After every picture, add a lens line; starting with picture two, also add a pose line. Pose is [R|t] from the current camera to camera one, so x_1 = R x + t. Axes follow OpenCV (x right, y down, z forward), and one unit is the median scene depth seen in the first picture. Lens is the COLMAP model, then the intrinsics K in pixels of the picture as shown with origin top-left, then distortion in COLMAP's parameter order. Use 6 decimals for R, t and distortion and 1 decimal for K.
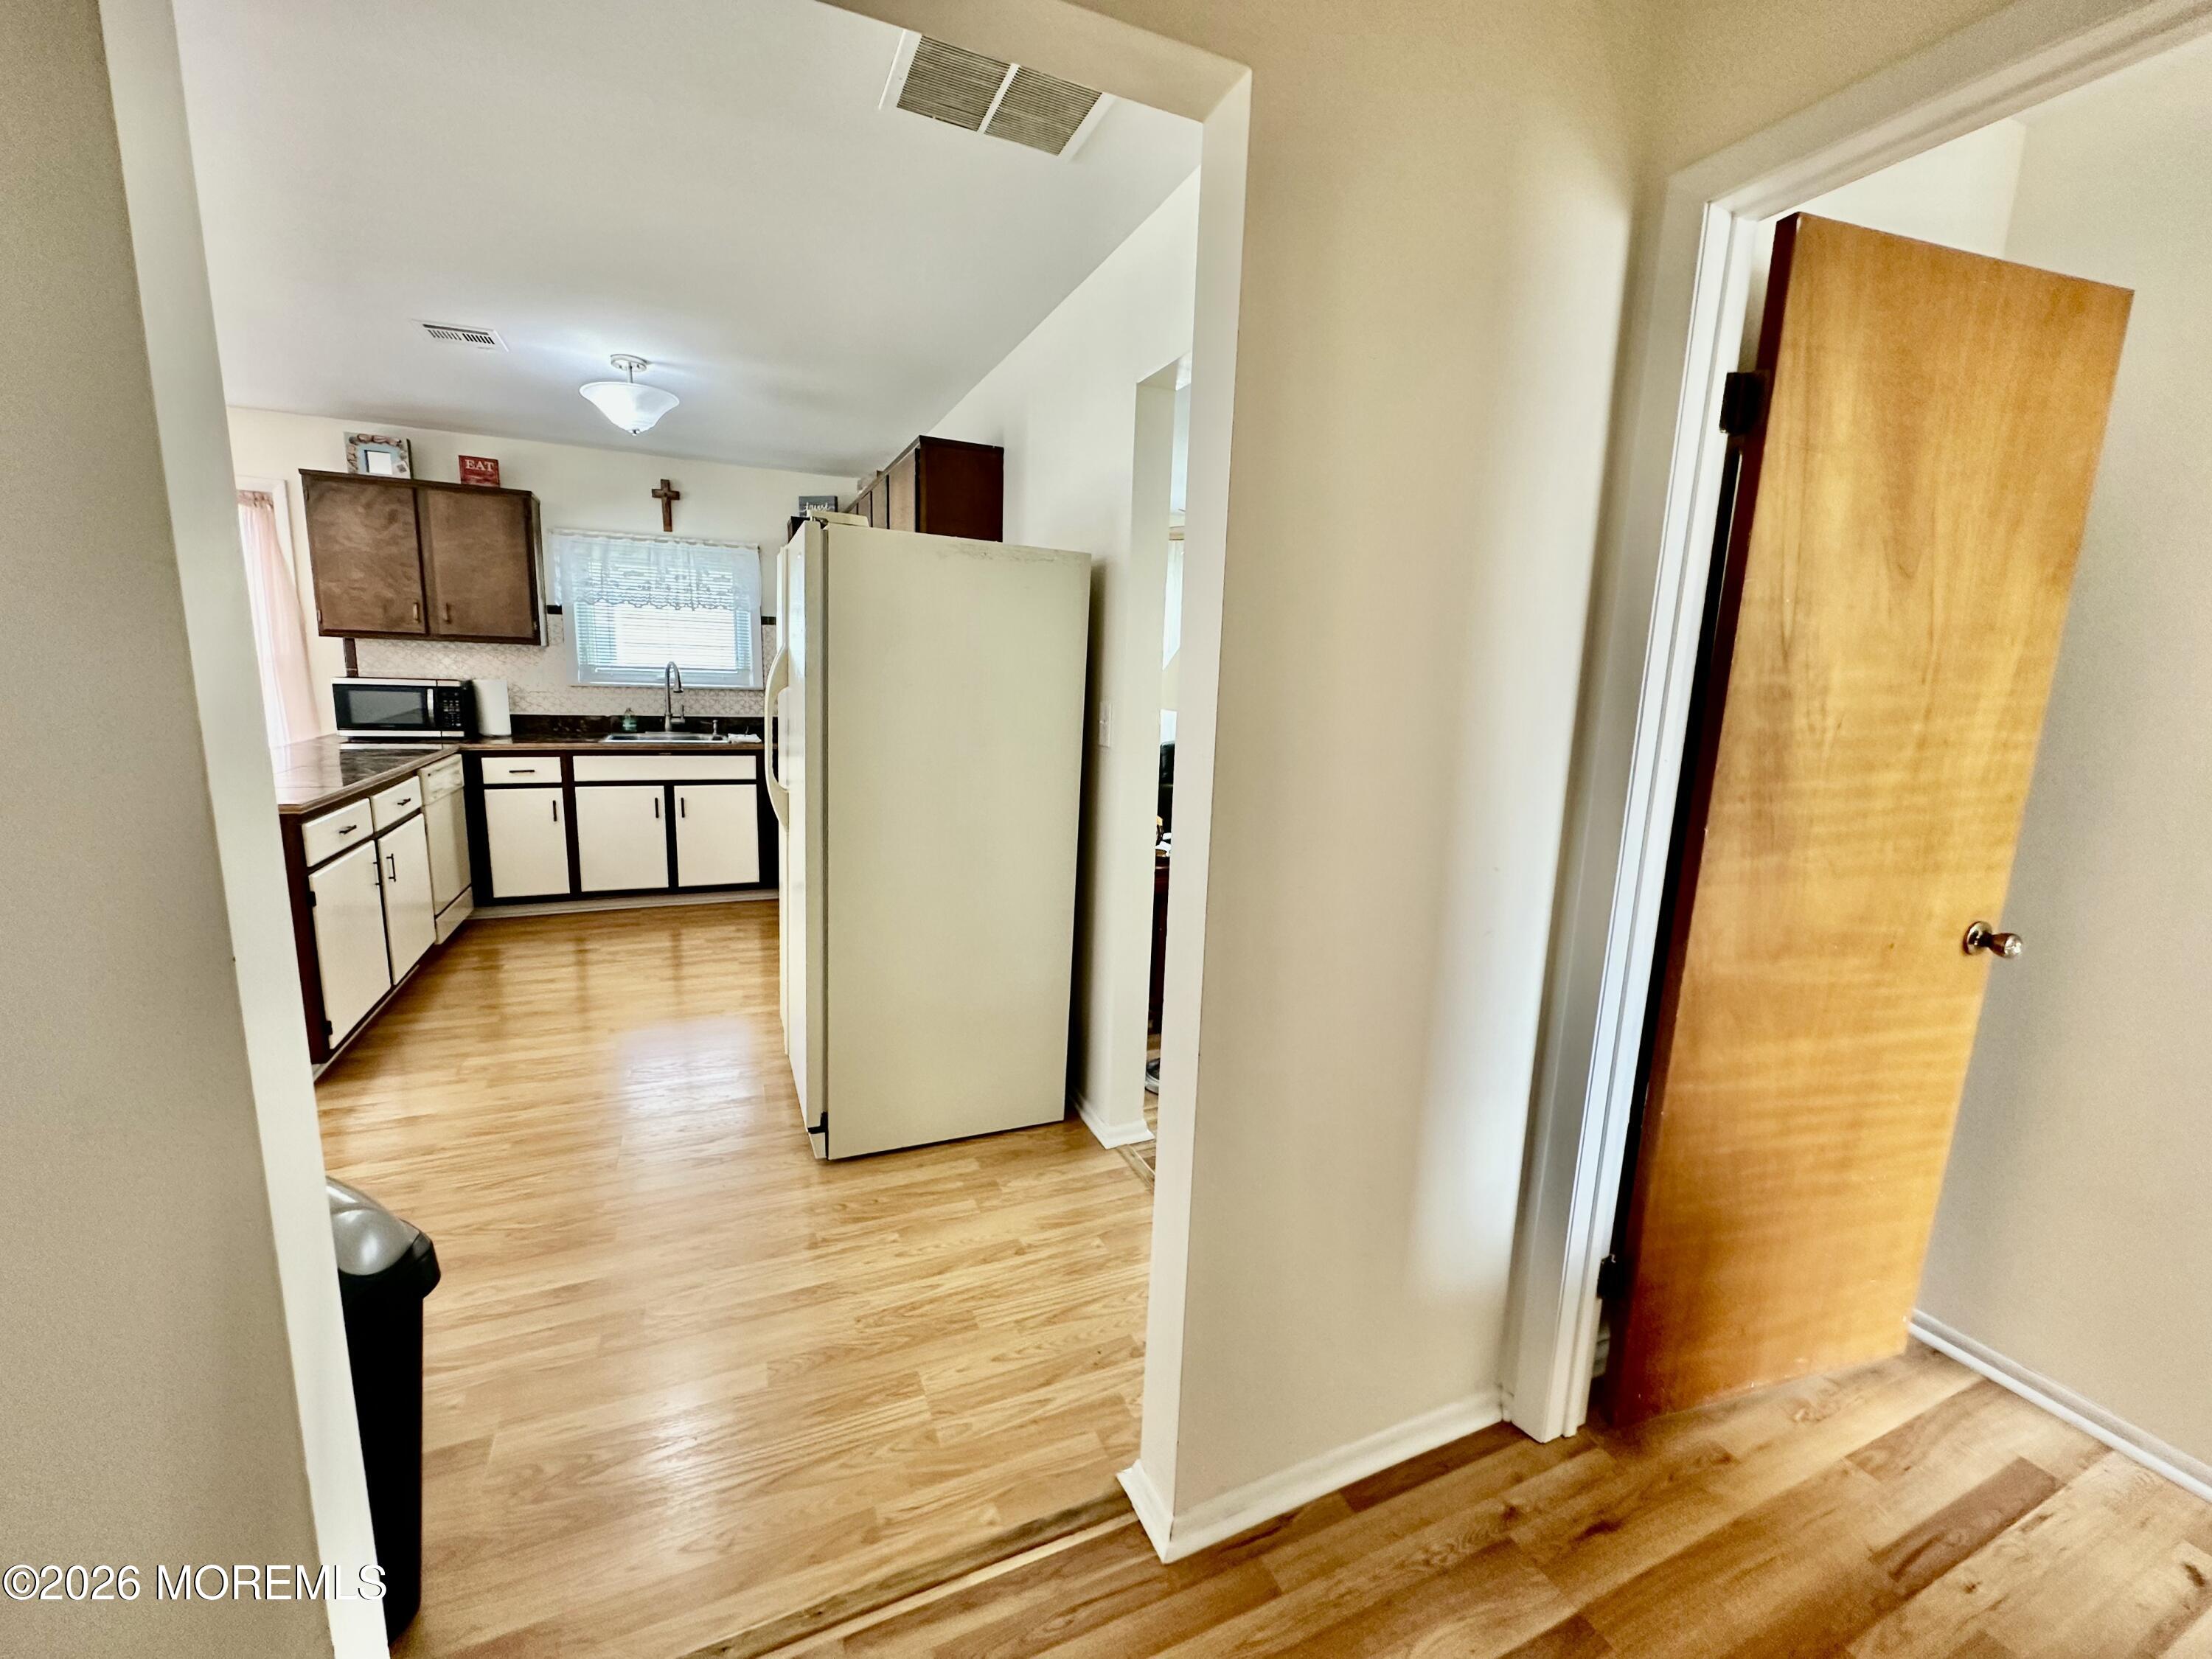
lens RADIAL K [[881.3, 0, 1103.4], [0, 881.3, 827.4], [0, 0, 1]] dist [-0.004435, 0.001318]
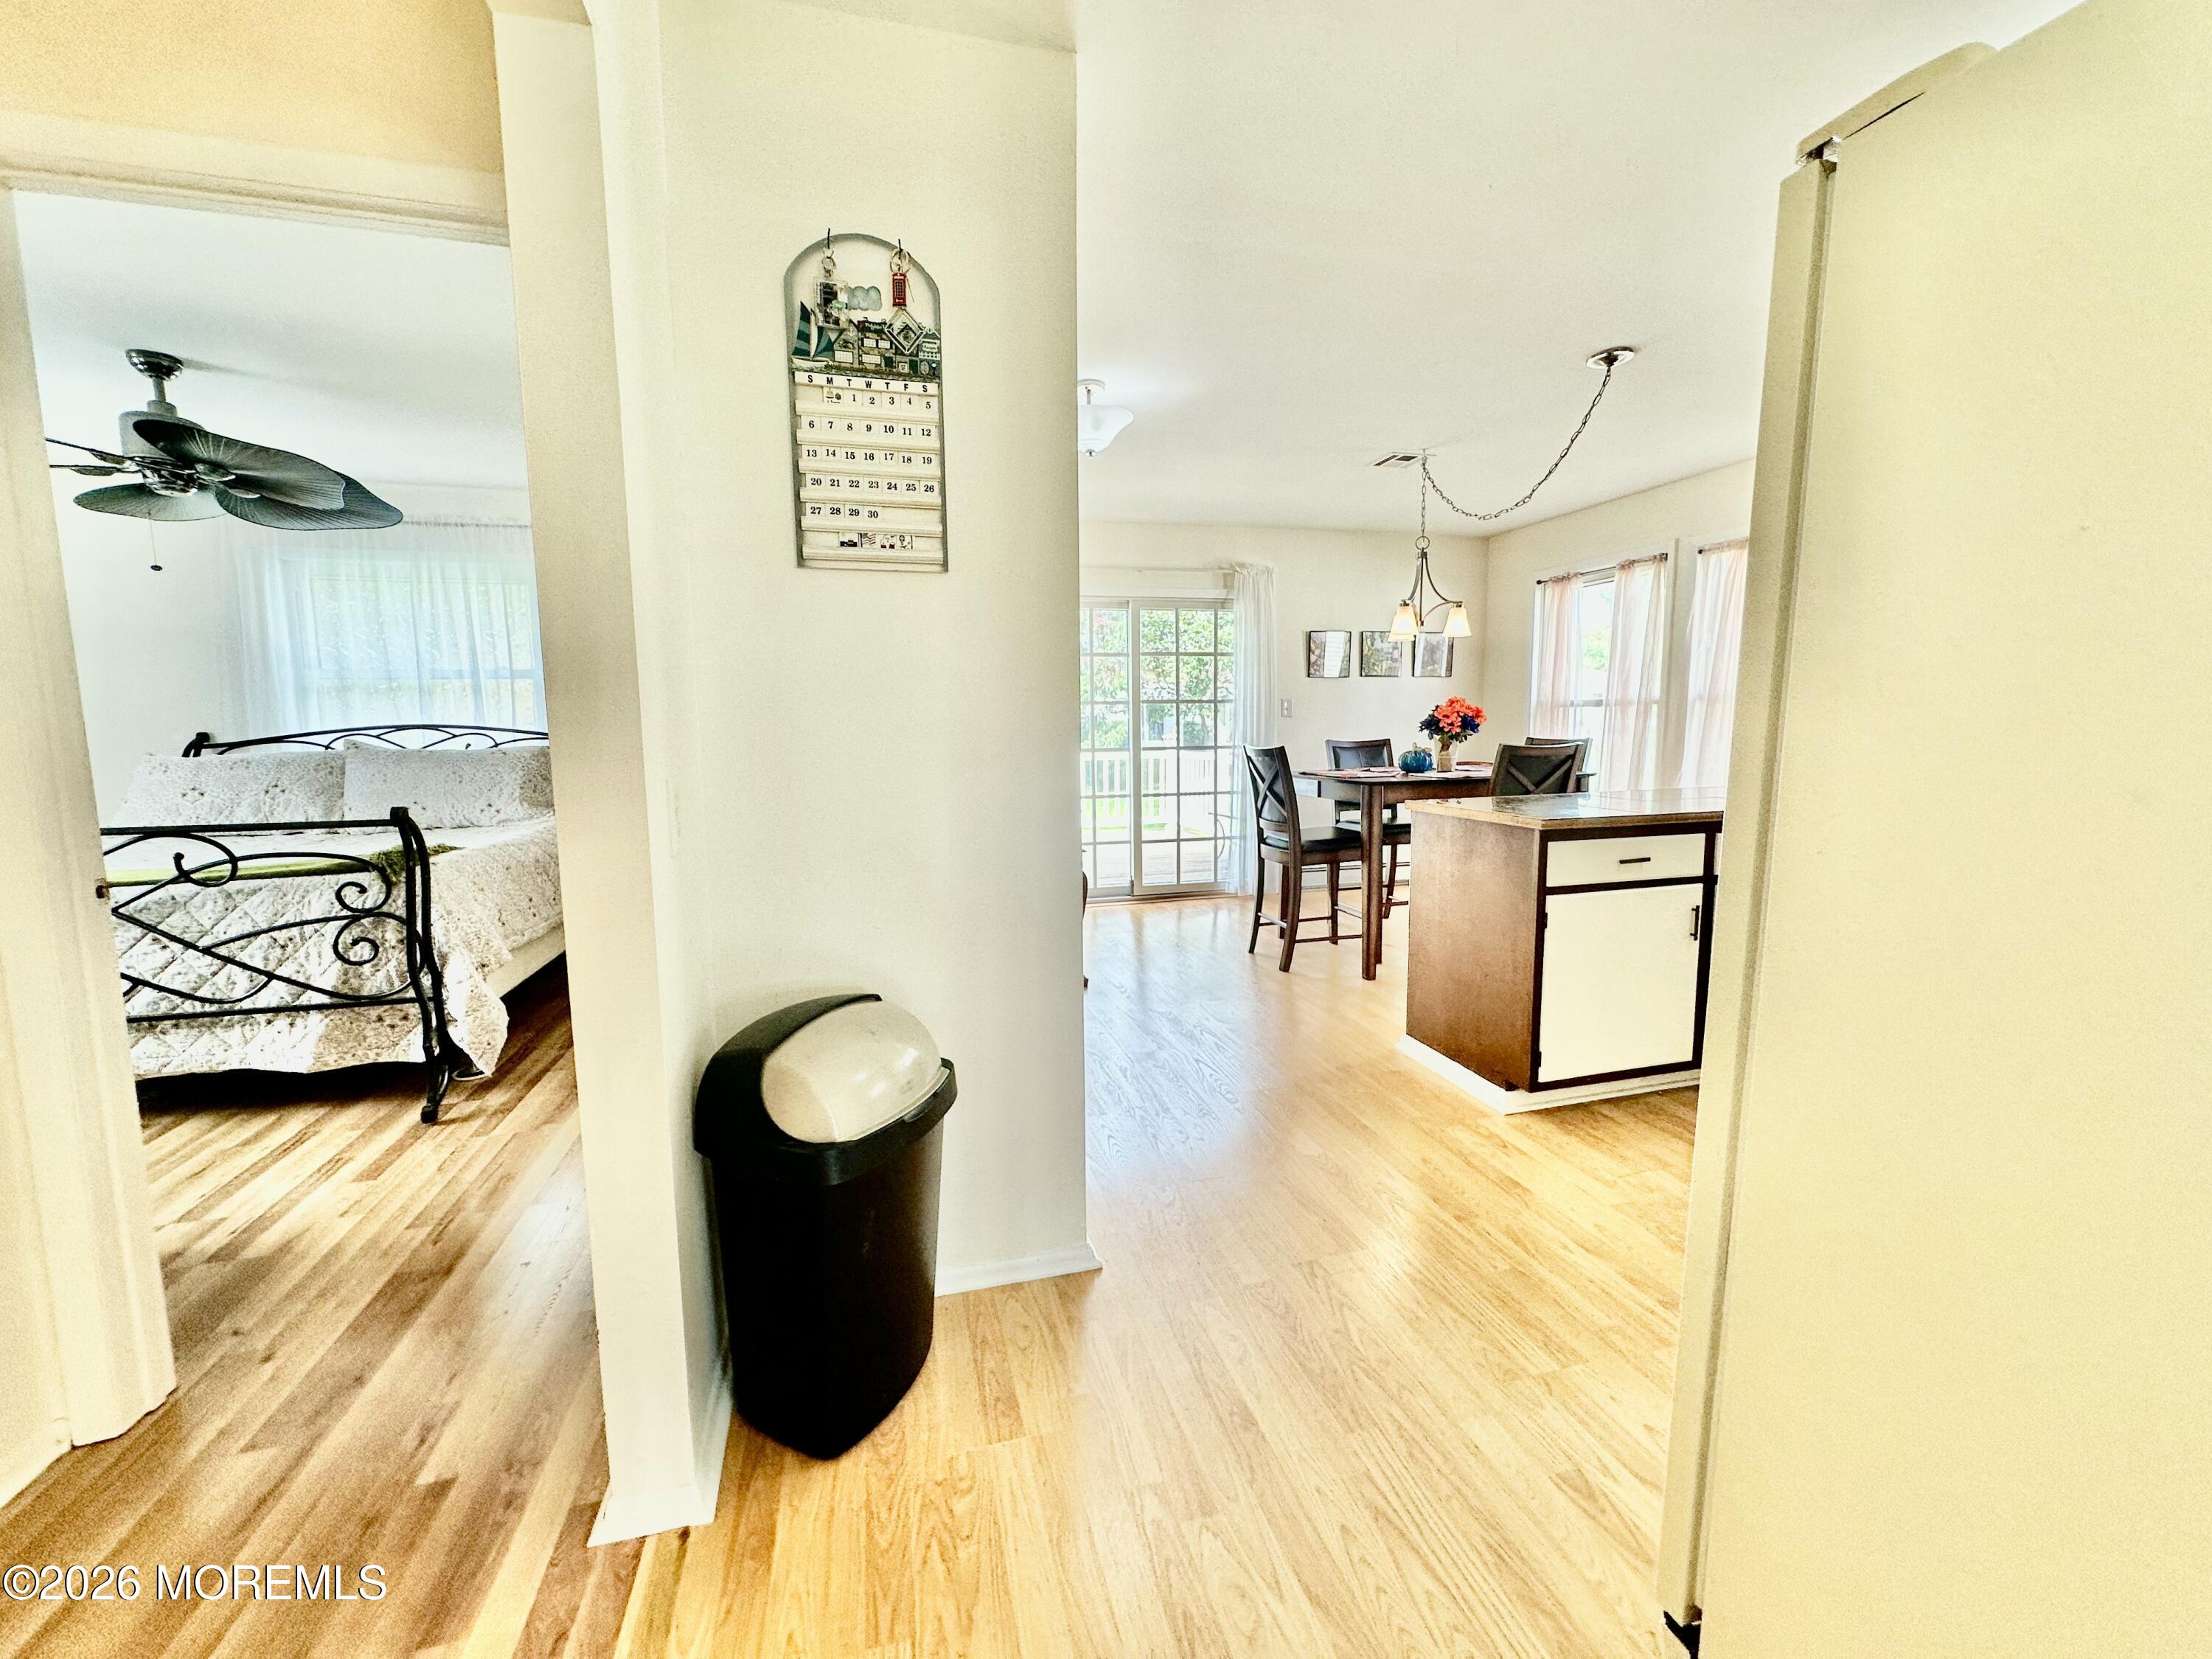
lens RADIAL K [[881.3, 0, 1103.4], [0, 881.3, 827.4], [0, 0, 1]] dist [-0.004435, 0.001318]
pose [[-0.154612, 0.080703, -0.984674, 0.061509], [-0.162752, 0.980961, 0.105954, -0.024203], [0.974478, 0.176640, -0.138533, 0.383708]]
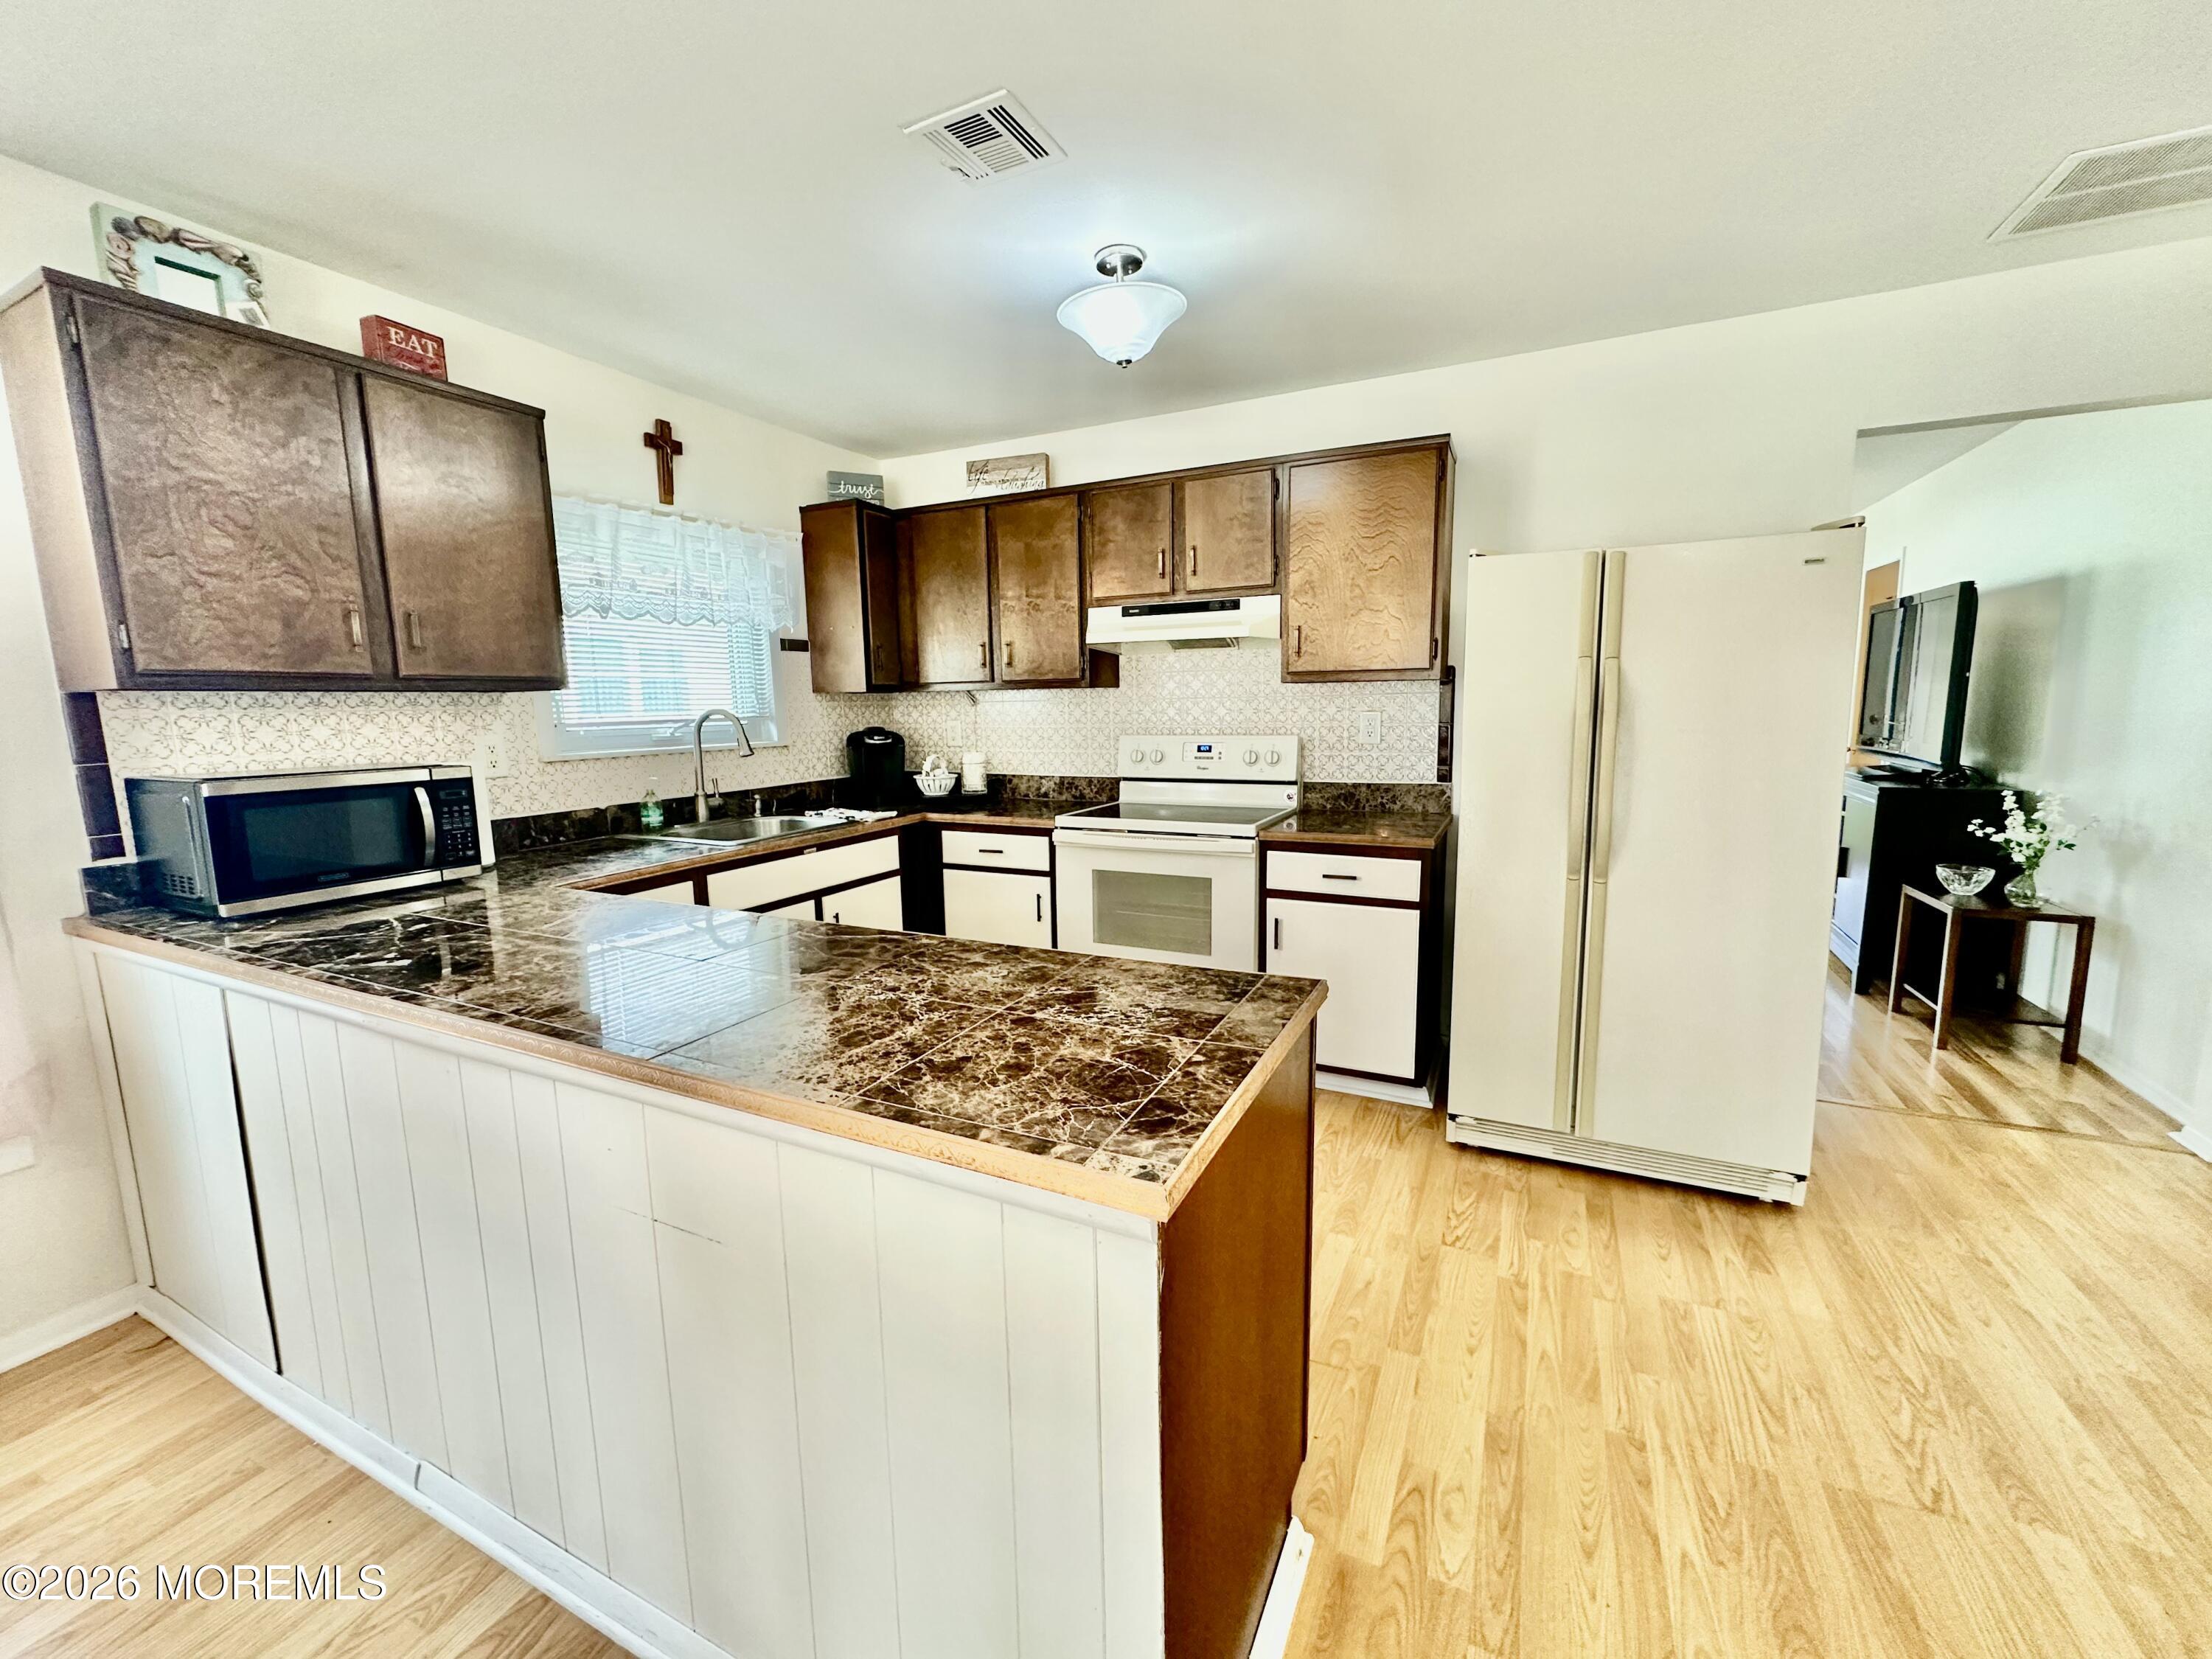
lens RADIAL K [[881.3, 0, 1103.4], [0, 881.3, 827.4], [0, 0, 1]] dist [-0.004435, 0.001318]
pose [[0.766158, -0.139525, 0.627324, -0.767966], [0.157593, 0.987133, 0.027081, -0.087441], [-0.623030, 0.078114, 0.778288, 0.381781]]
